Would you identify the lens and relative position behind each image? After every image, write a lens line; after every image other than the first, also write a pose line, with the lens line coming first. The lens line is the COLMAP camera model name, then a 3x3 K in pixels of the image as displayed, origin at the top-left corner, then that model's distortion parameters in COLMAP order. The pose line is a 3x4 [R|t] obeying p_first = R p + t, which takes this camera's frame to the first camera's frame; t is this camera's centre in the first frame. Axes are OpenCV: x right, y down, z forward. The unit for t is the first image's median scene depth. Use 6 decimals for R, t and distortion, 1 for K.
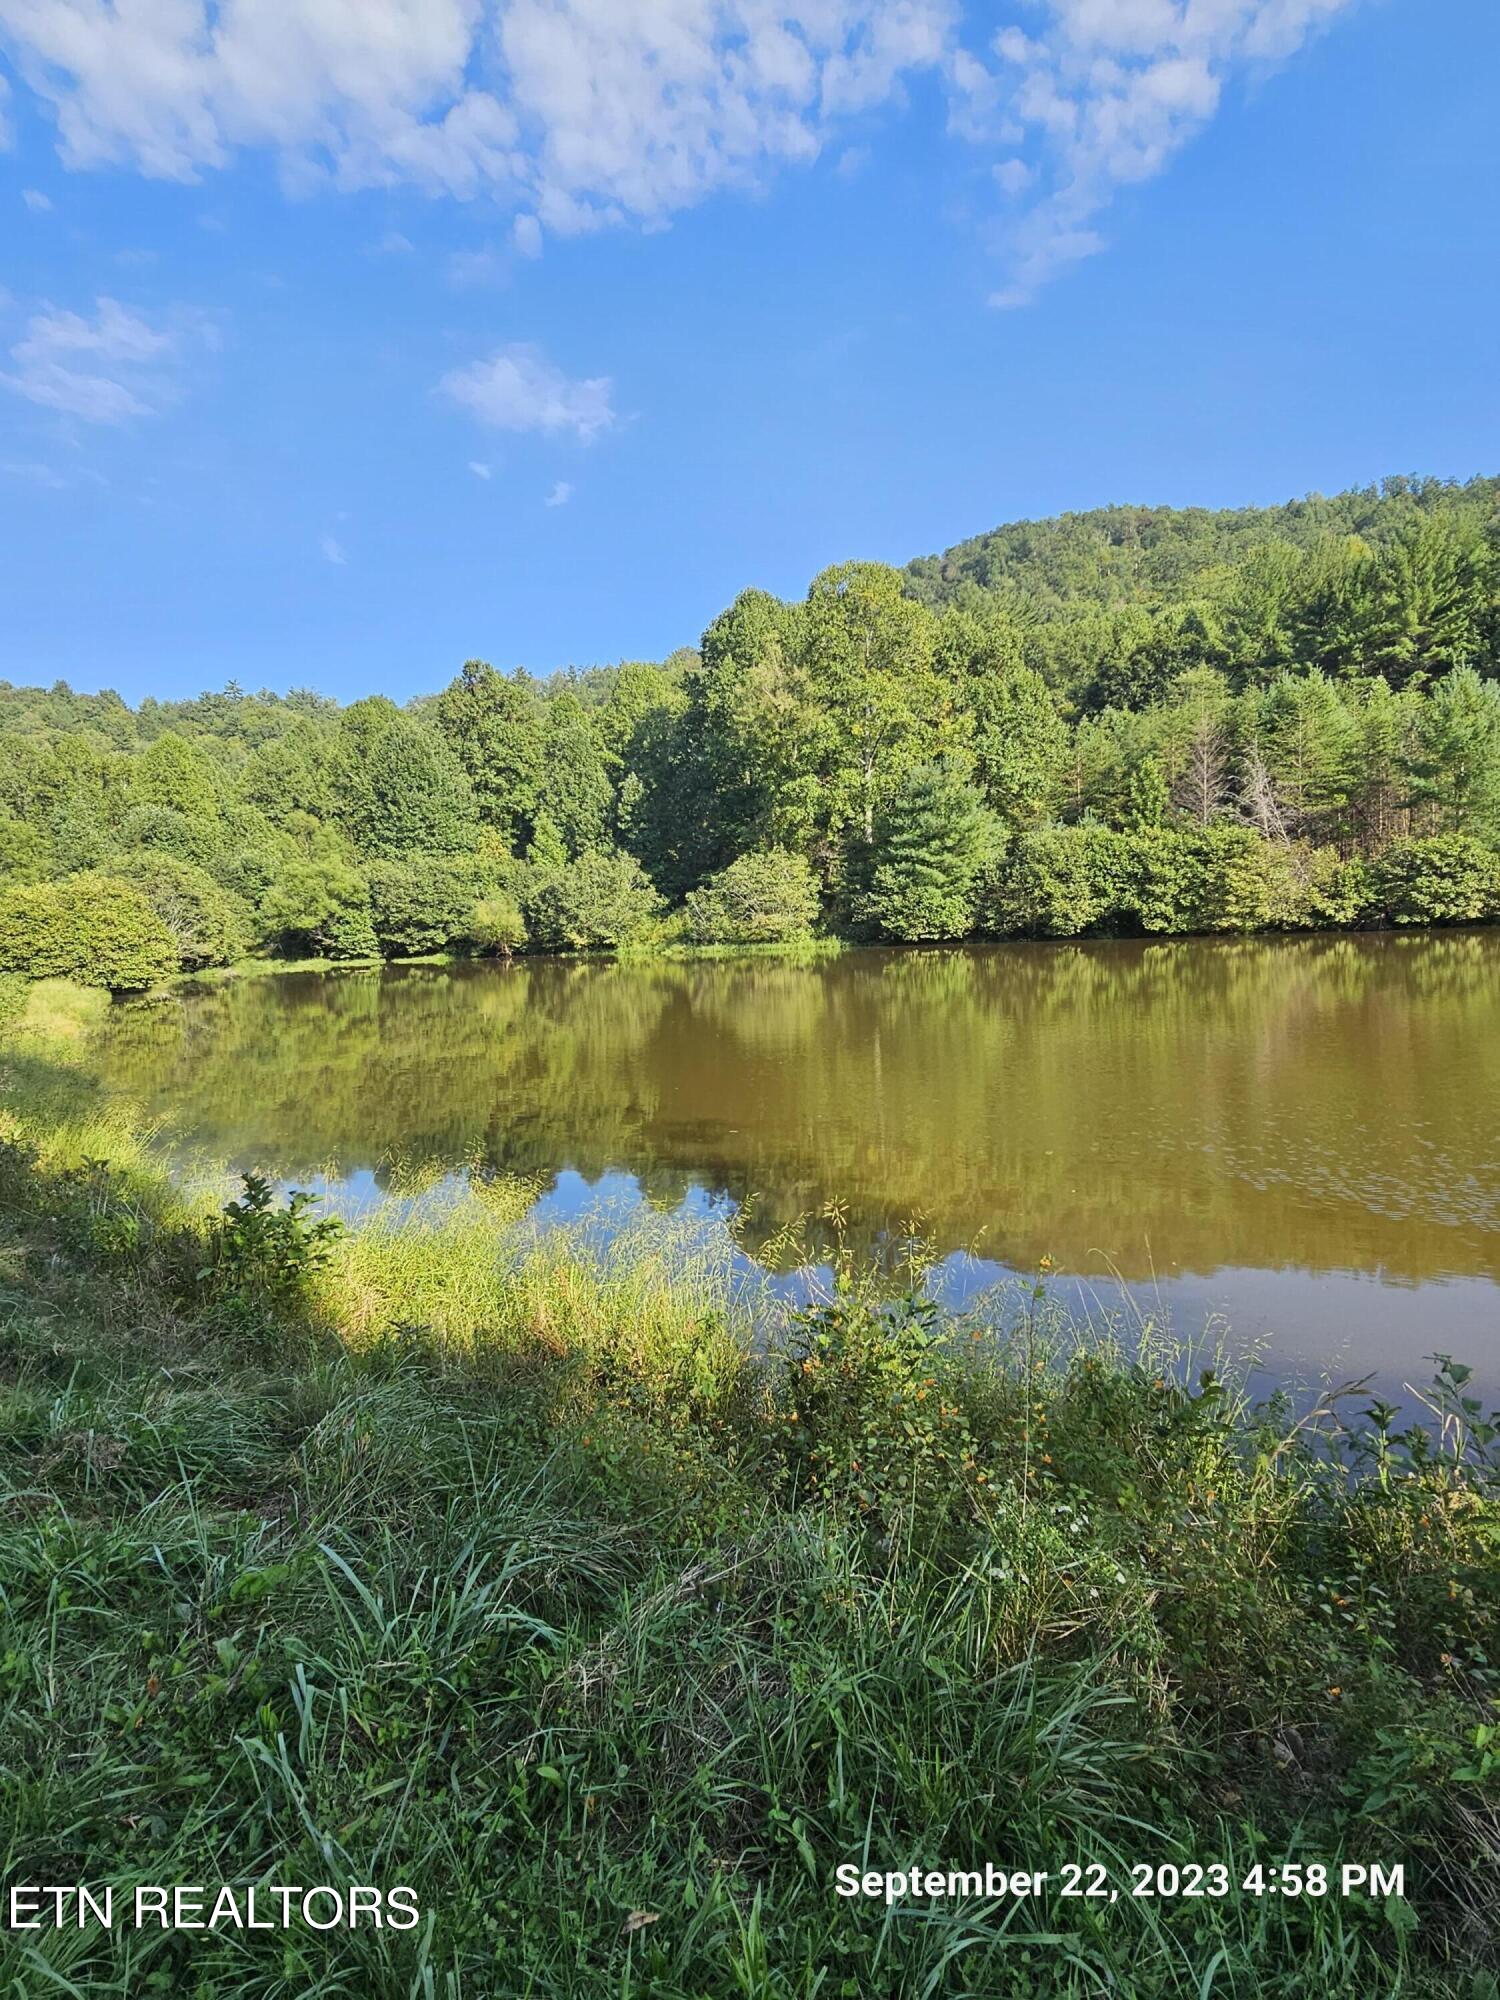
lens RADIAL K [[1089.8, 0, 752.4], [0, 1089.8, 1001.7], [0, 0, 1]] dist [-0.001810, 0.003489]
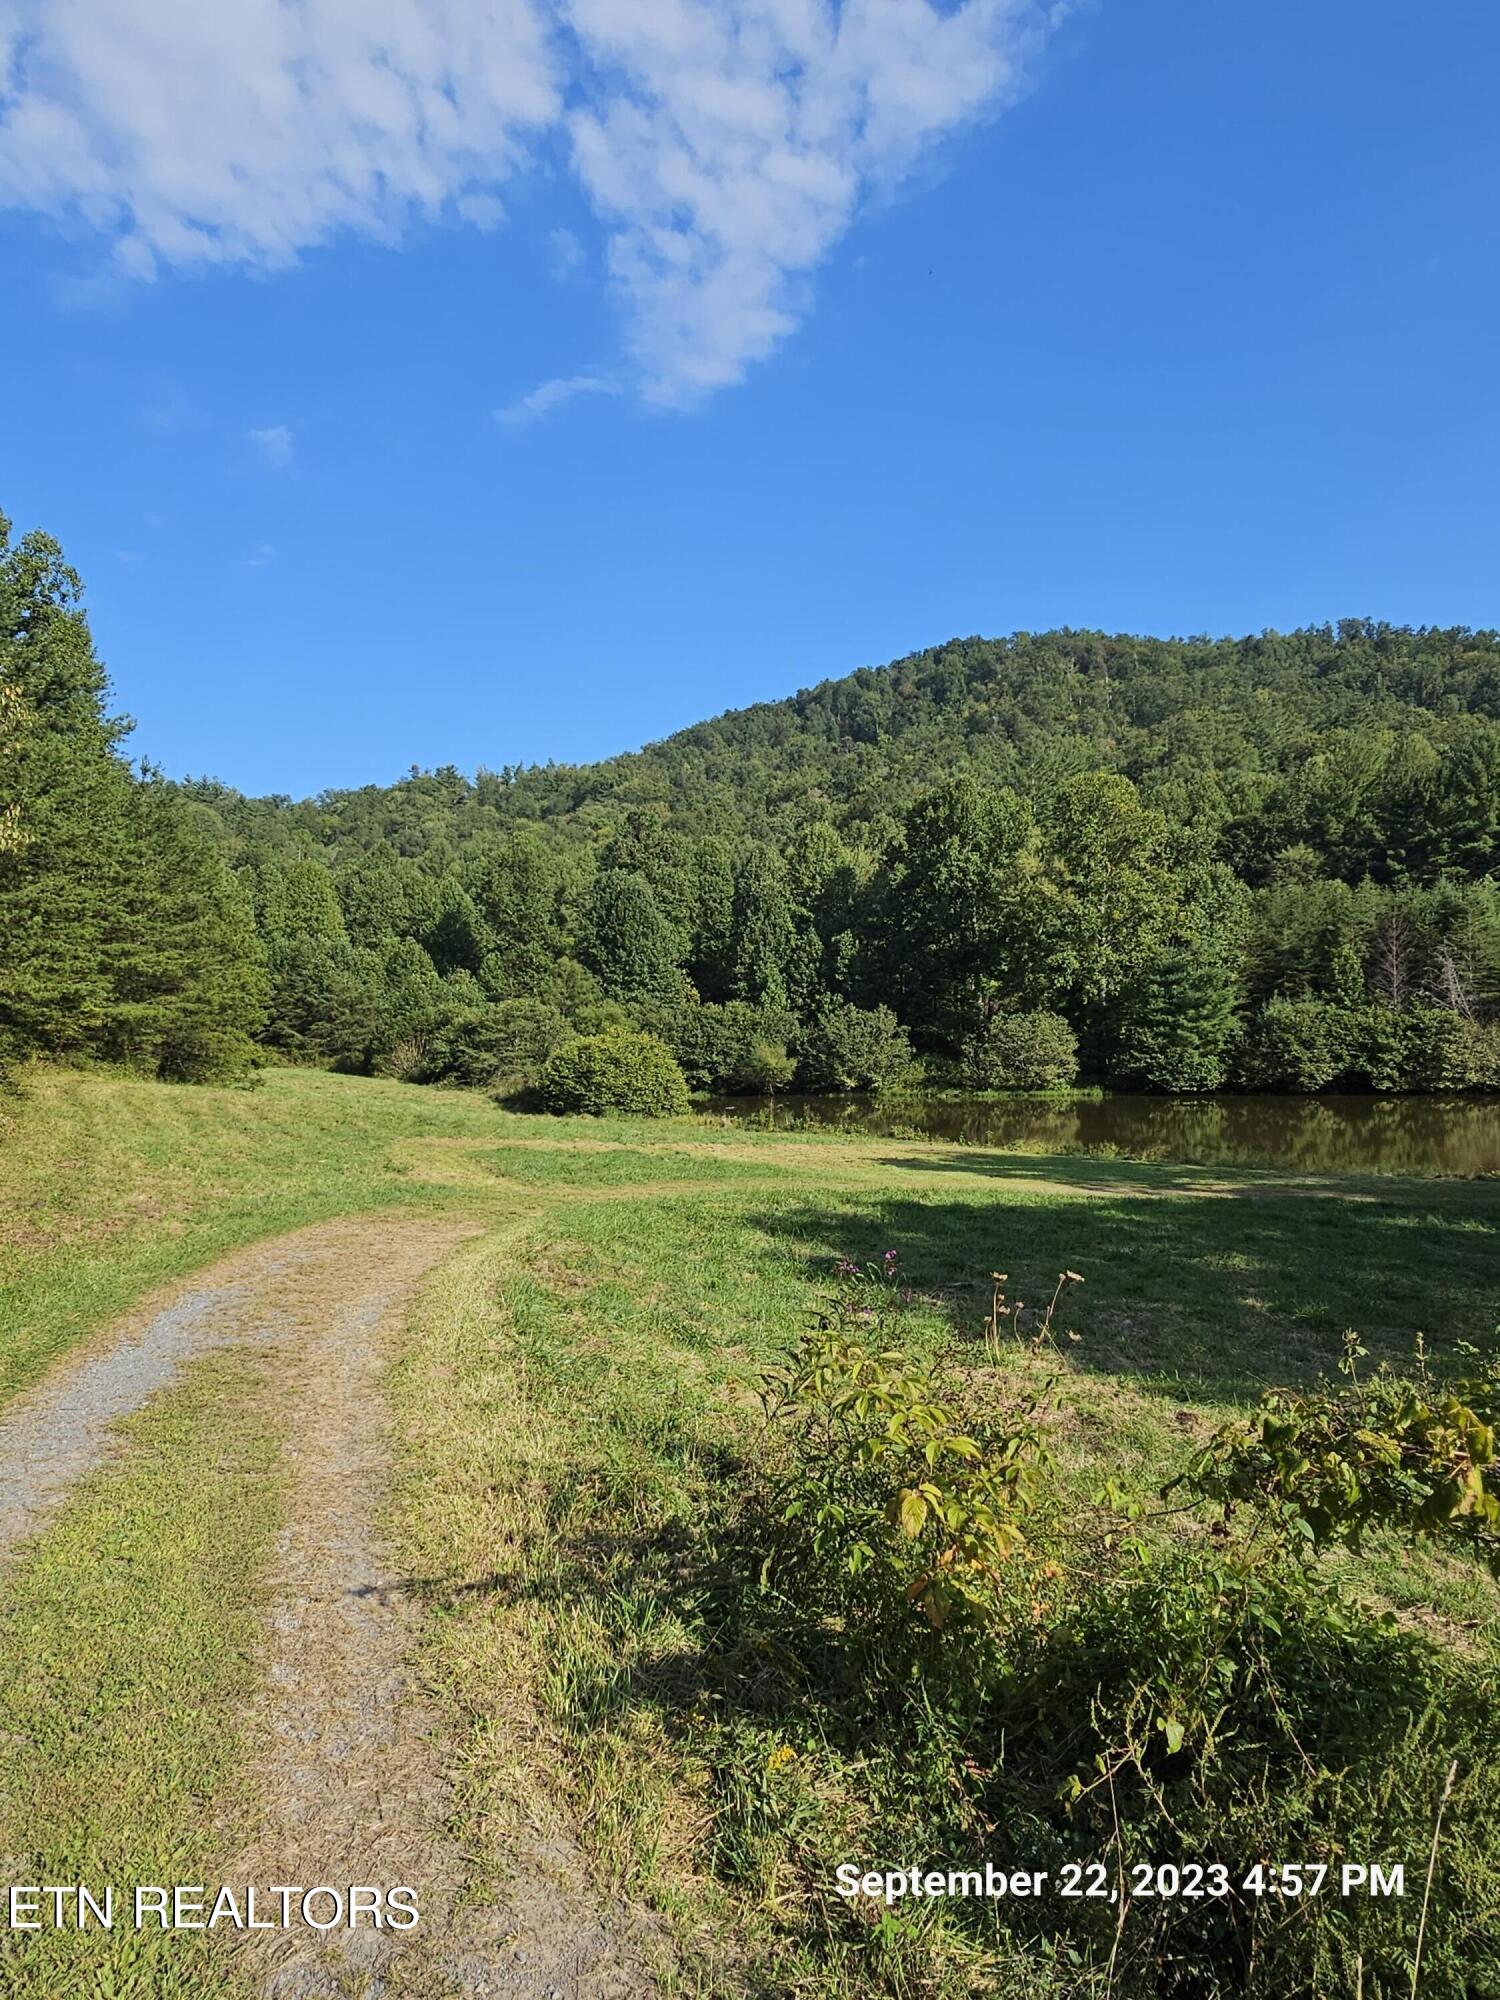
lens RADIAL K [[1256.3, 0, 740.2], [0, 1256.3, 1002.4], [0, 0, 1]] dist [-0.010010, 0.004532]
pose [[0.995503, 0.029671, 0.089966, -0.447601], [-0.019706, 0.993770, -0.109697, 0.007197], [-0.092661, 0.107431, 0.989885, -0.331104]]
